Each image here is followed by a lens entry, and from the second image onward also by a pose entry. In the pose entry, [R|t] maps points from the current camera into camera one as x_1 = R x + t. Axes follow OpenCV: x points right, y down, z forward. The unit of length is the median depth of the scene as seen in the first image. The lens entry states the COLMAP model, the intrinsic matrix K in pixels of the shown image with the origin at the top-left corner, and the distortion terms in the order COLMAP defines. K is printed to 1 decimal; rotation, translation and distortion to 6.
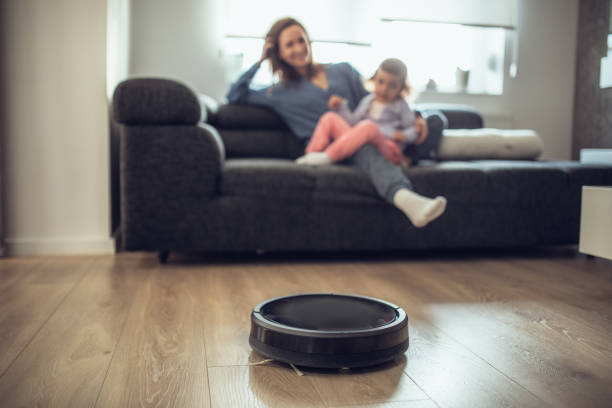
lens RADIAL K [[588.7, 0, 306.0], [0, 588.7, 204.0], [0, 0, 1]] dist [-0.007375, 0.000930]
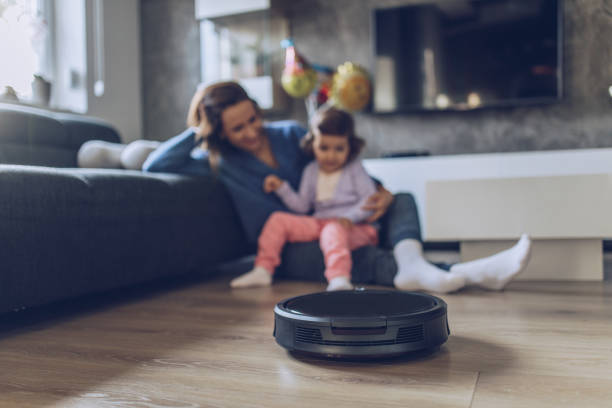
lens RADIAL K [[588.7, 0, 306.0], [0, 588.7, 204.0], [0, 0, 1]] dist [-0.007375, 0.000930]
pose [[0.525179, -0.037840, 0.850150, -0.449981], [0.107896, 0.993909, -0.022414, 0.017531], [-0.844124, 0.103499, 0.526064, 0.421492]]
